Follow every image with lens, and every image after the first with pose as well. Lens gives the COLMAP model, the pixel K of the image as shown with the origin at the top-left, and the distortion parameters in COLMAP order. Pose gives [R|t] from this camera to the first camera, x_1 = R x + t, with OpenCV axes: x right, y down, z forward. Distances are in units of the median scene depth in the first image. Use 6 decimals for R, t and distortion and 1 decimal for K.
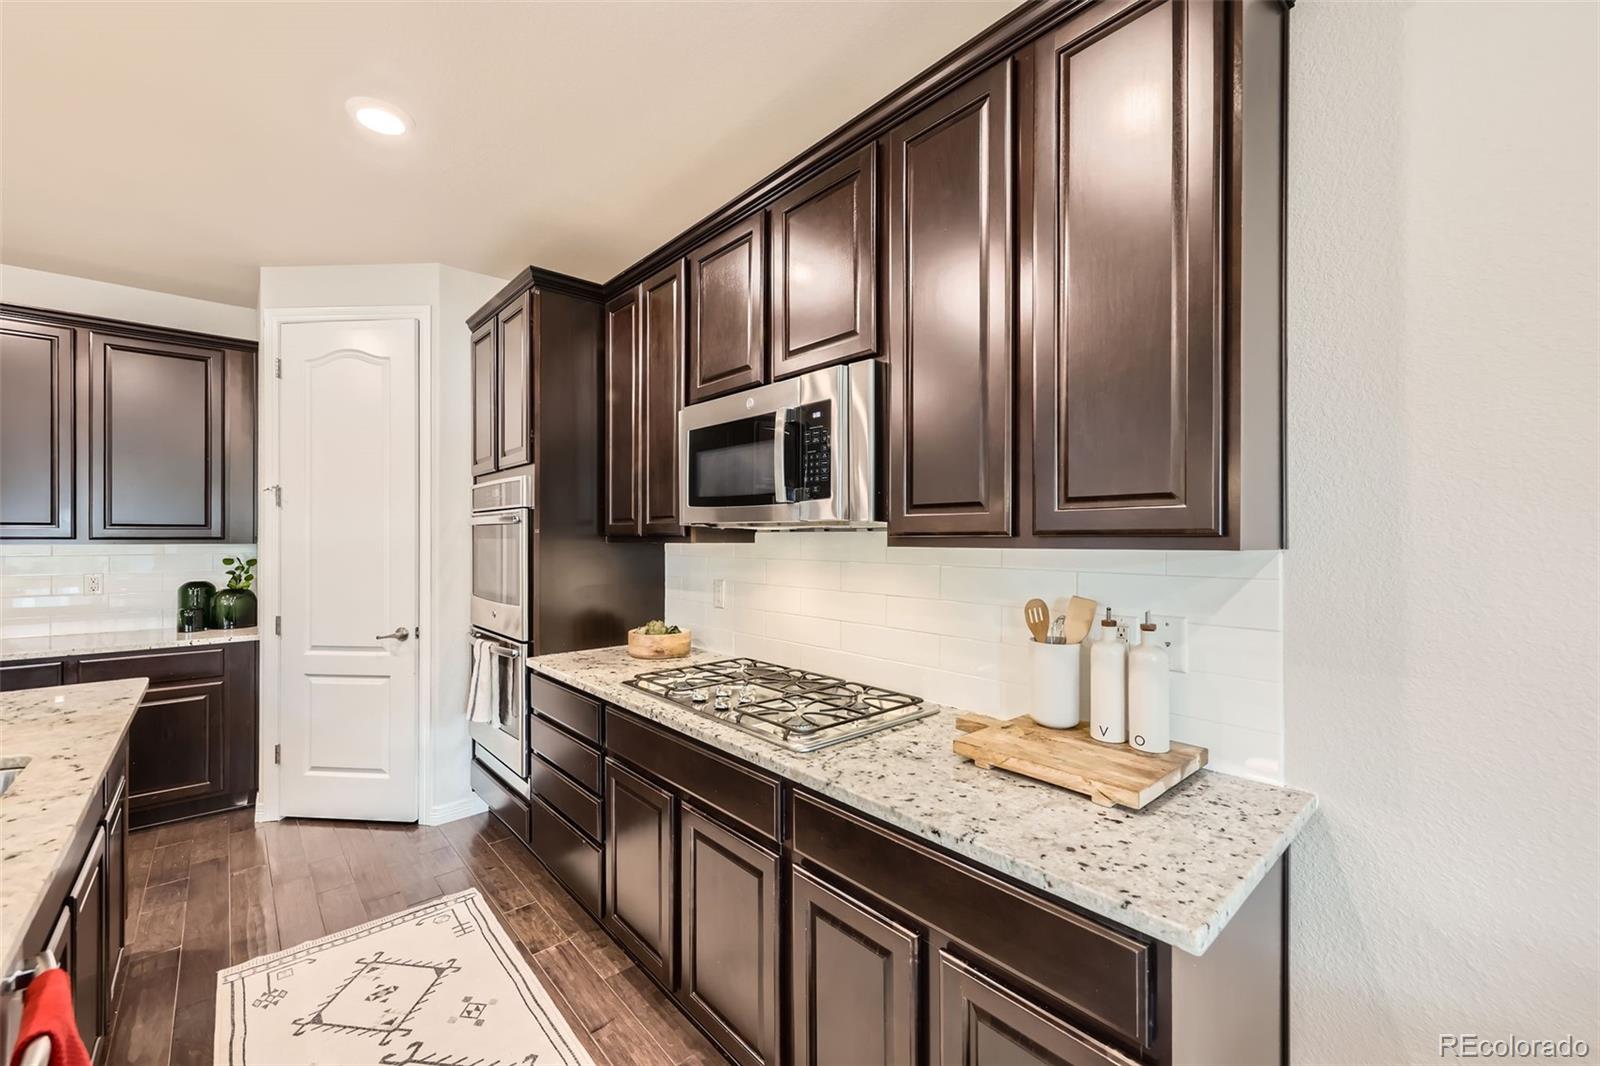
lens RADIAL K [[644.3, 0, 800.6], [0, 644.3, 528.2], [0, 0, 1]] dist [-0.001656, -0.000004]
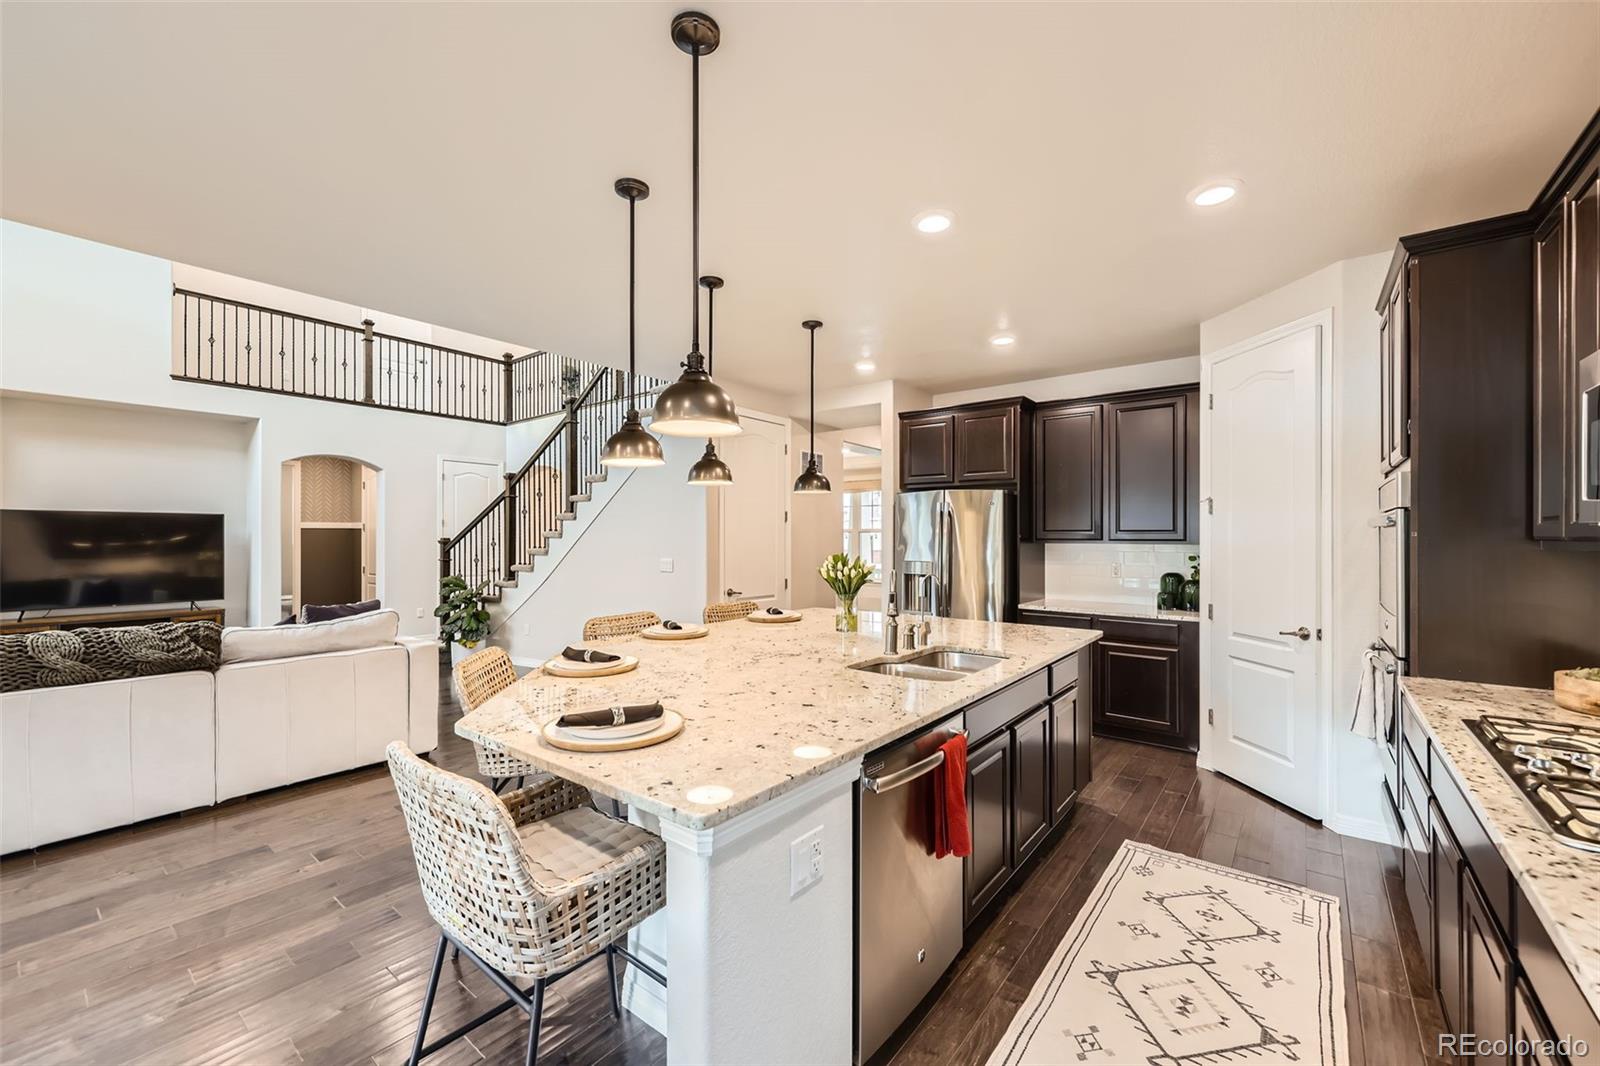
lens RADIAL K [[644.3, 0, 802.3], [0, 644.3, 534.8], [0, 0, 1]] dist [-0.001656, -0.000004]
pose [[0.177355, -0.000205, -0.984147, 0.259374], [0.005561, 0.999984, 0.000794, -0.000196], [0.984131, -0.005613, 0.177354, 0.020717]]
